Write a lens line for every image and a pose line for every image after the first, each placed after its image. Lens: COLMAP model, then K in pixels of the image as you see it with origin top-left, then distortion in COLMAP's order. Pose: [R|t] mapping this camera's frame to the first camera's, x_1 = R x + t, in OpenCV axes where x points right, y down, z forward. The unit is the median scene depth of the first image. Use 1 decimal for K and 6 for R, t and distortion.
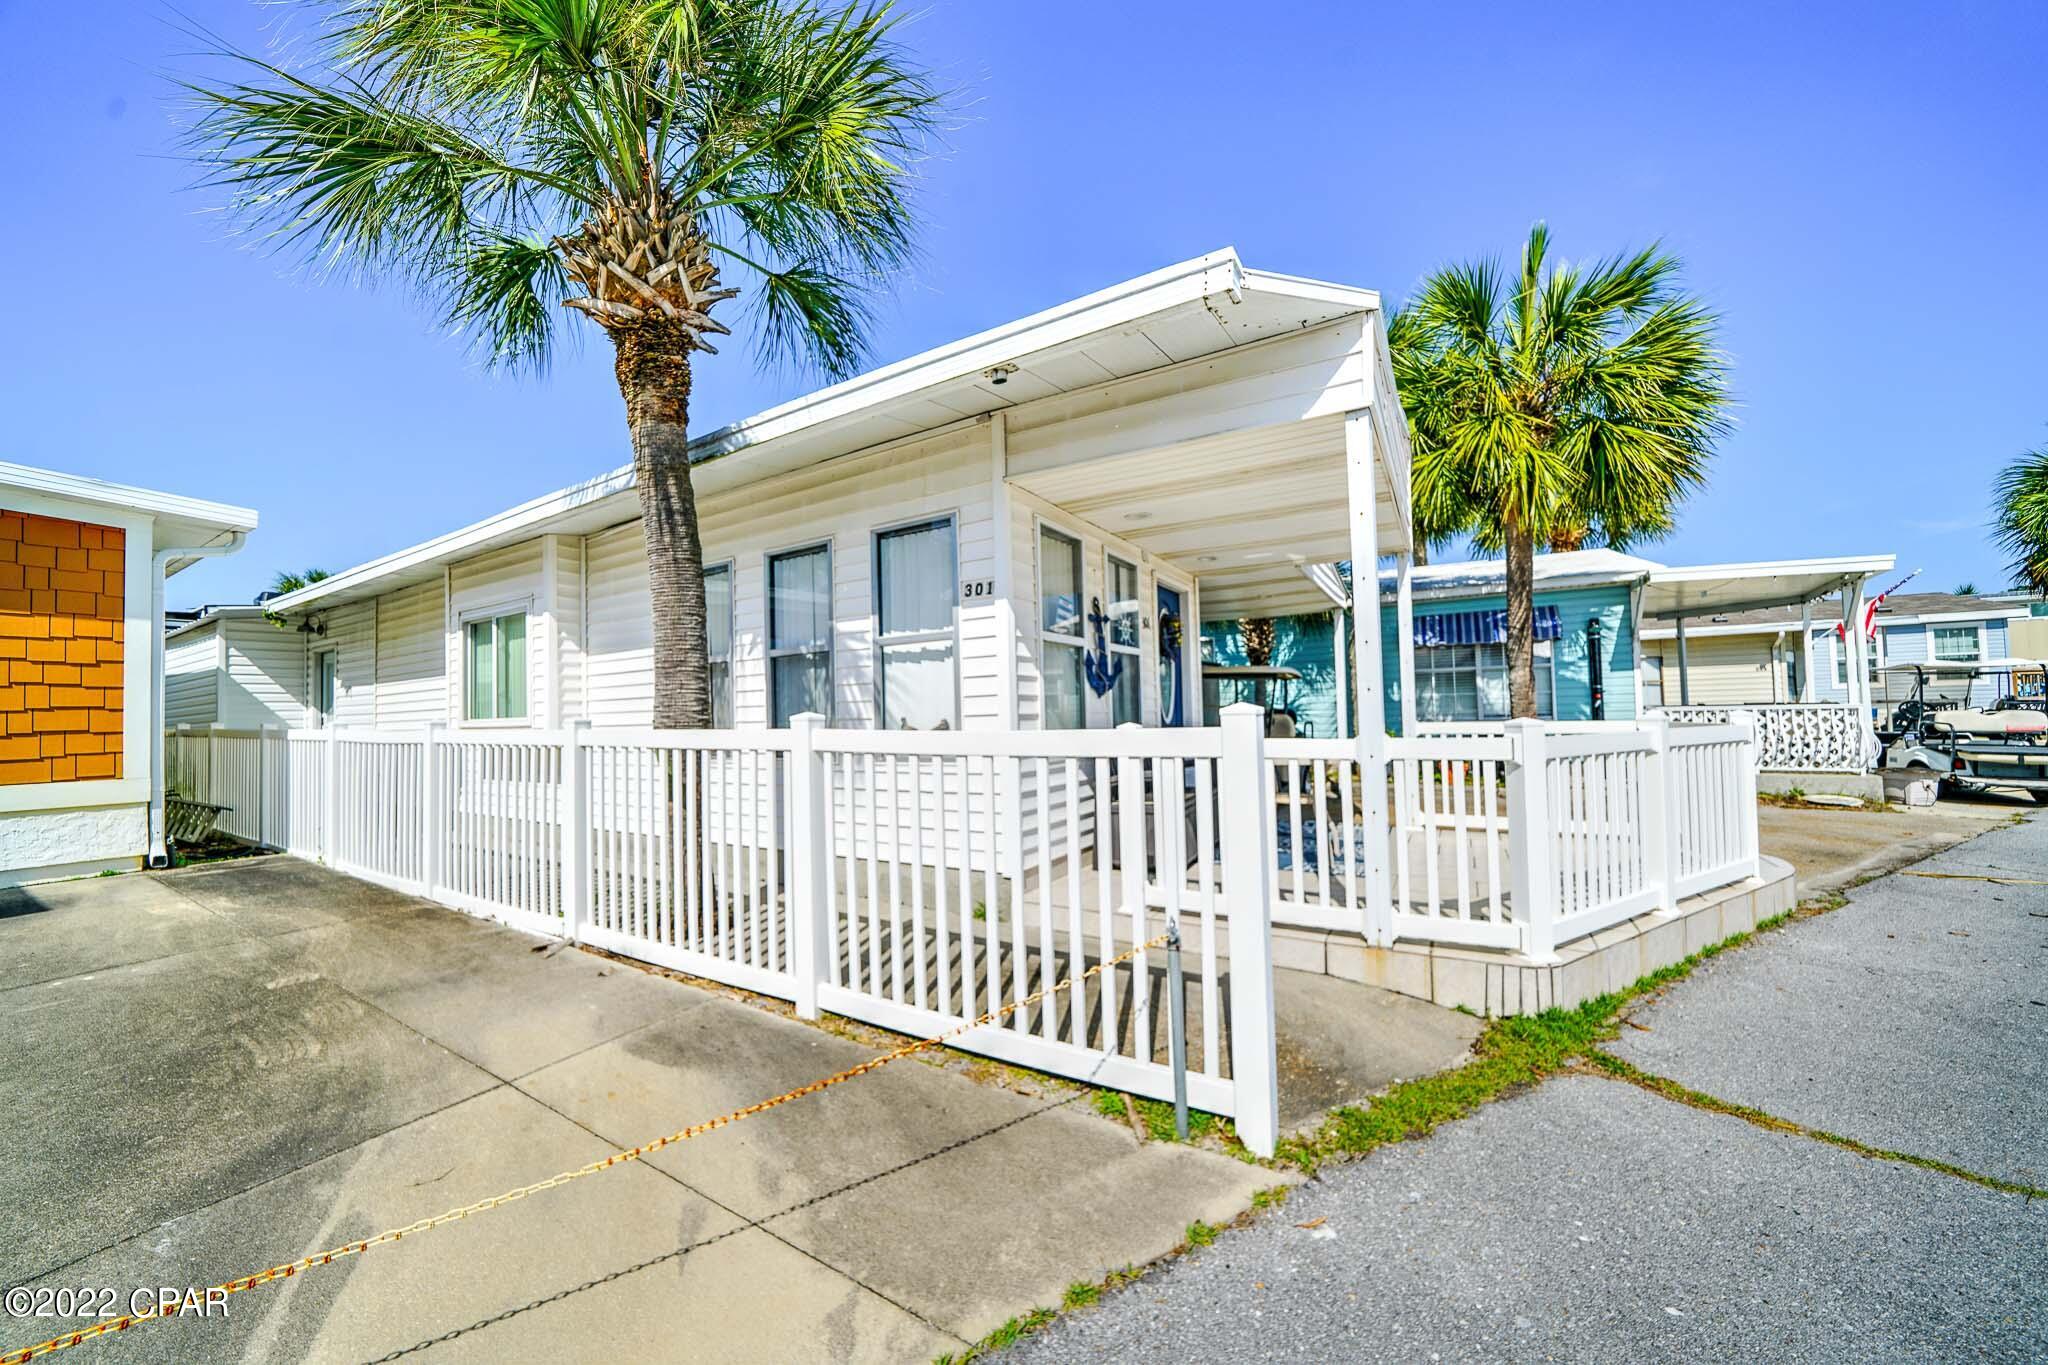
lens RADIAL K [[728.1, 0, 1009.9], [0, 728.1, 698.2], [0, 0, 1]] dist [-0.026085, 0.003866]
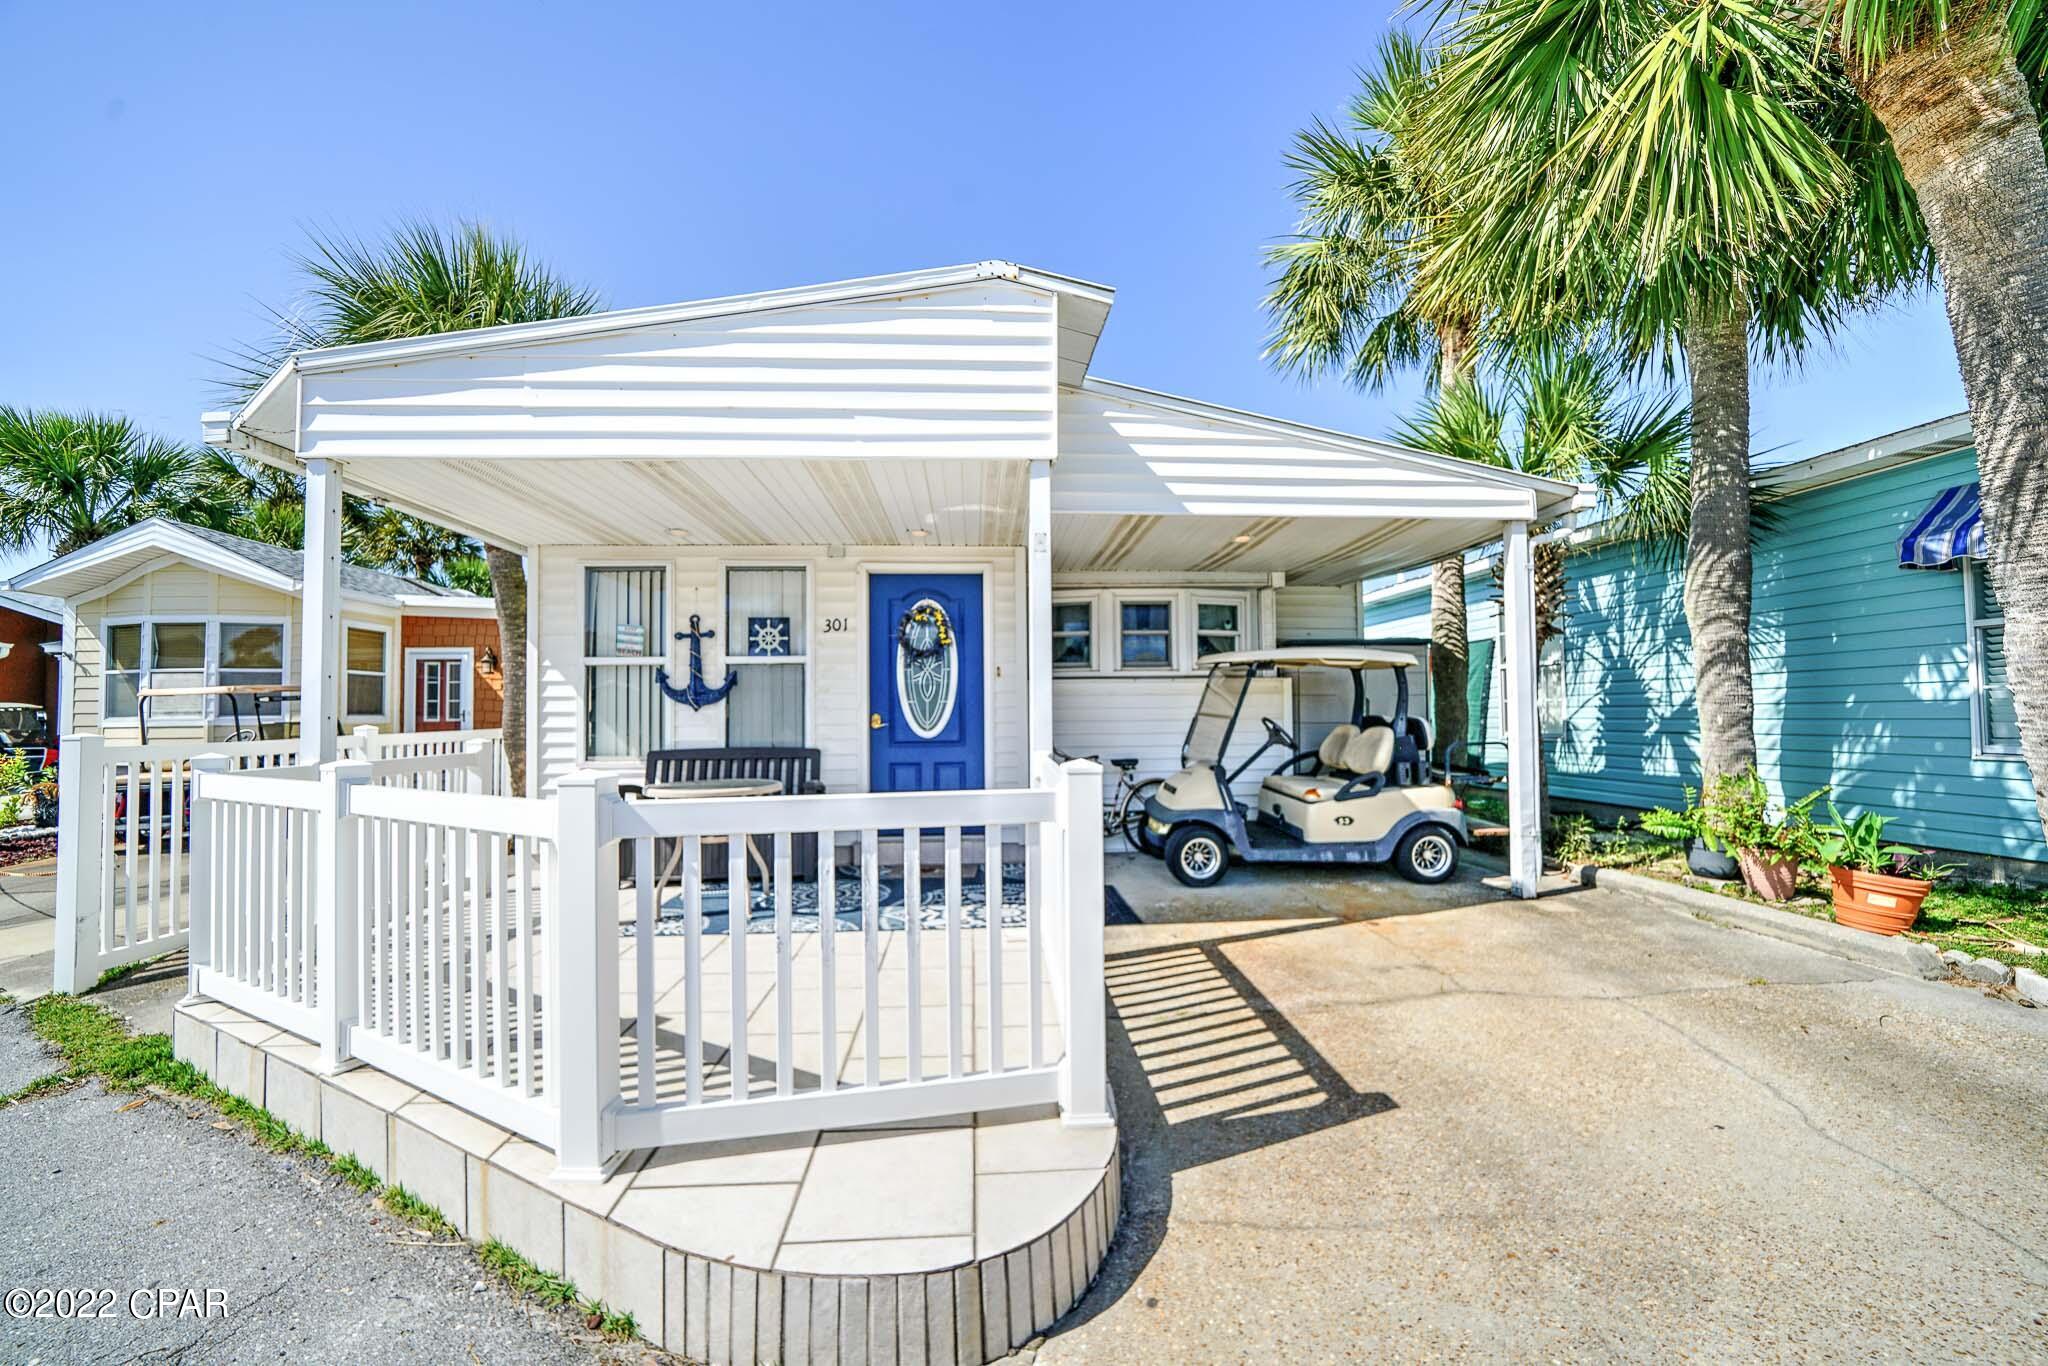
lens RADIAL K [[728.1, 0, 1009.9], [0, 728.1, 698.7], [0, 0, 1]] dist [-0.026085, 0.003866]
pose [[0.574573, -0.004865, -0.818439, 0.890167], [0.018768, 0.999798, 0.007233, -0.013411], [0.818238, -0.019516, 0.574548, 0.562970]]
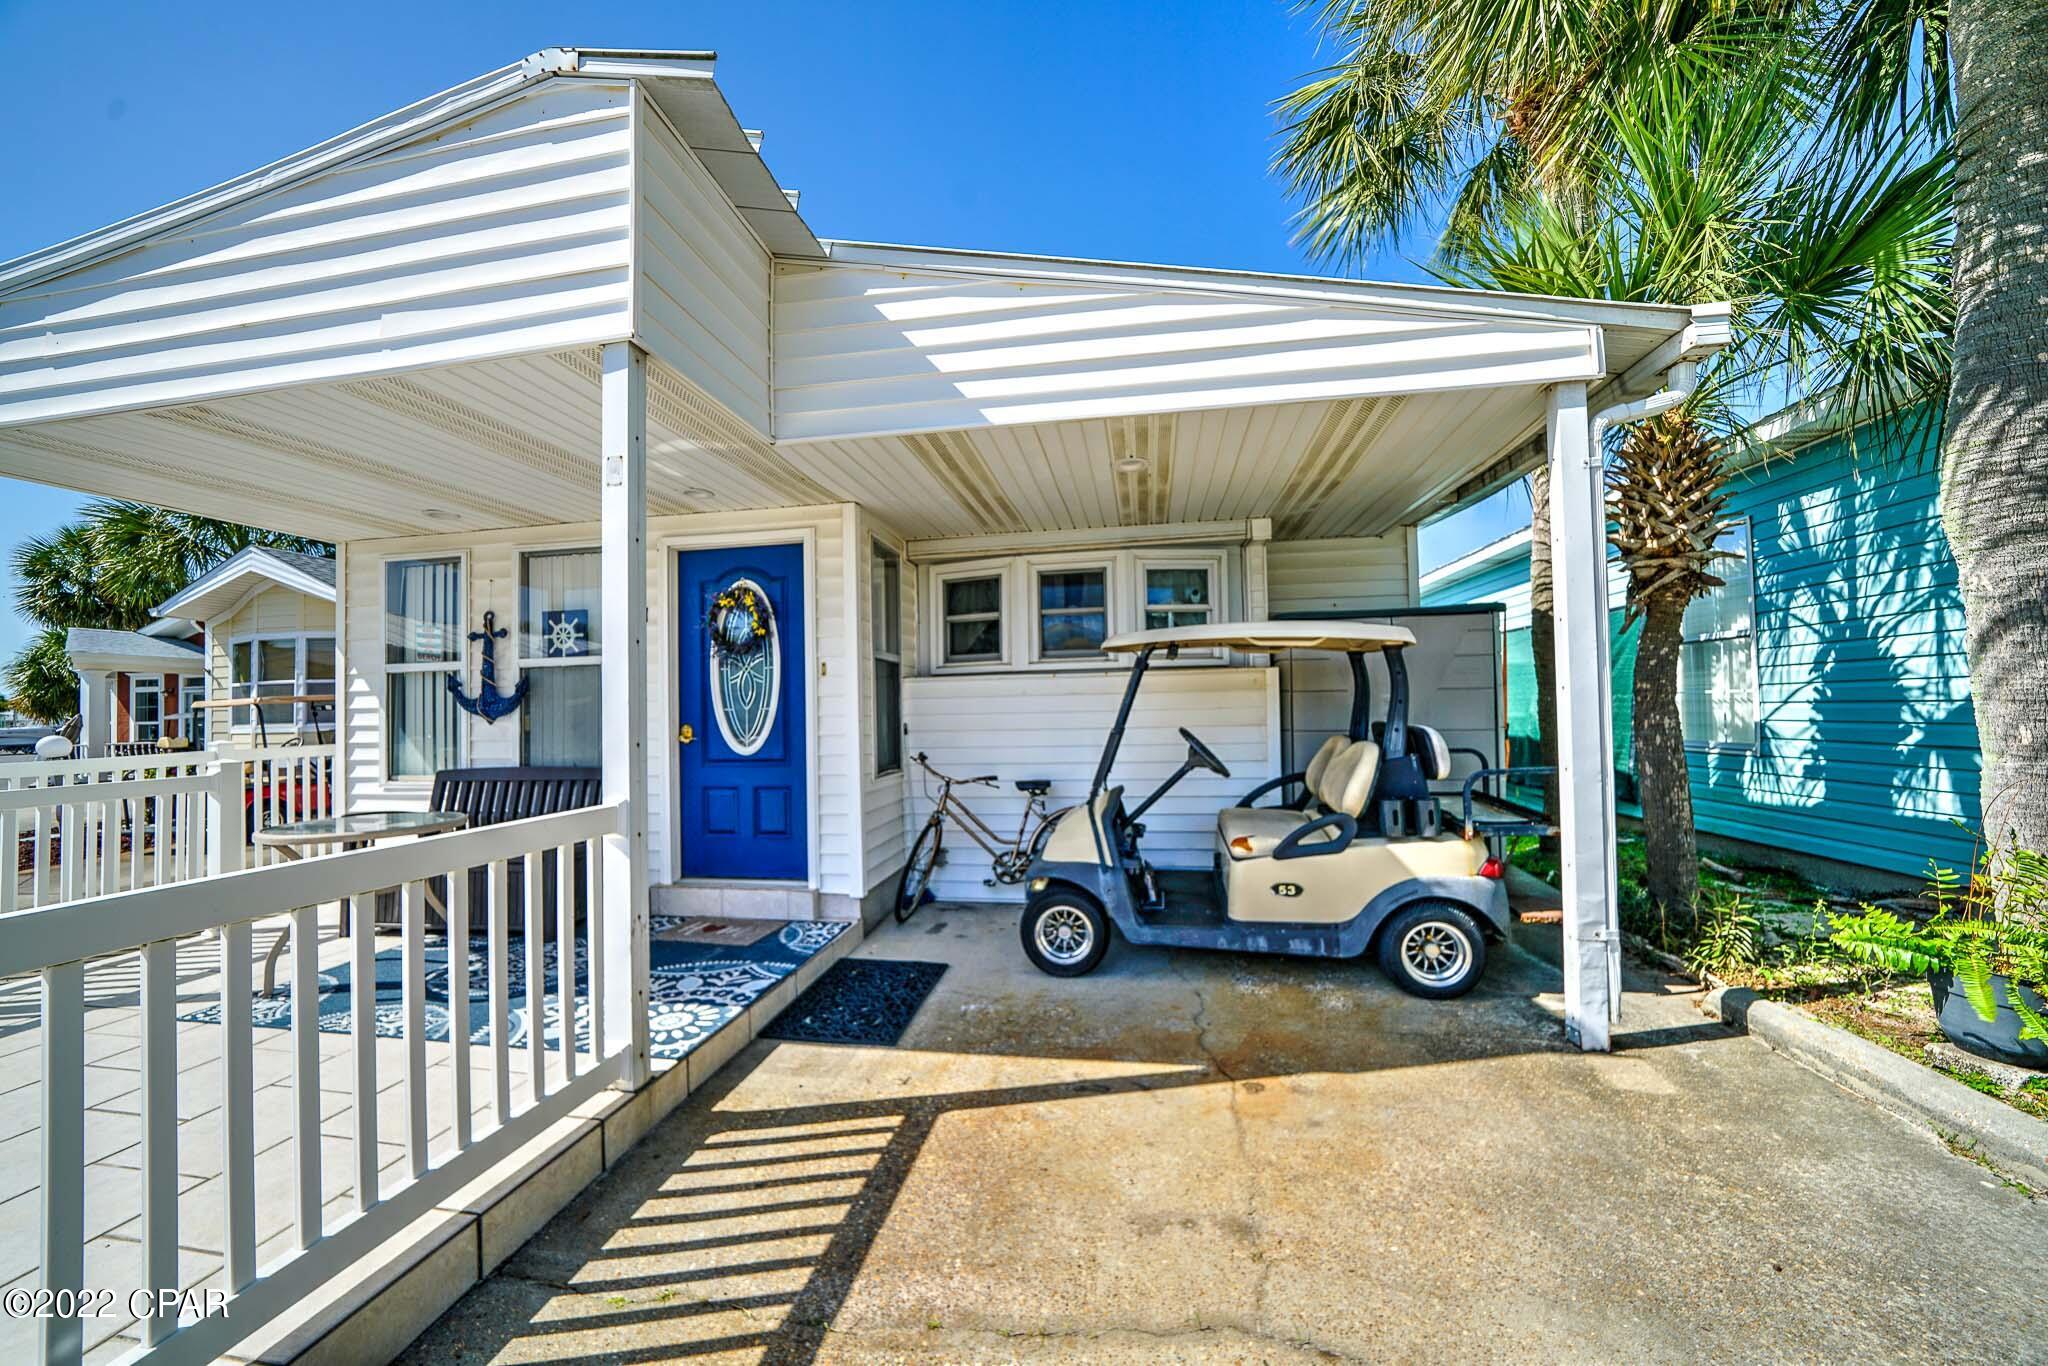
lens RADIAL K [[728.1, 0, 1009.9], [0, 728.1, 698.7], [0, 0, 1]] dist [-0.026085, 0.003866]
pose [[0.376285, -0.003520, -0.926497, 0.853398], [0.035733, 0.999304, 0.010716, -0.013779], [0.925815, -0.037138, 0.376149, 0.914826]]
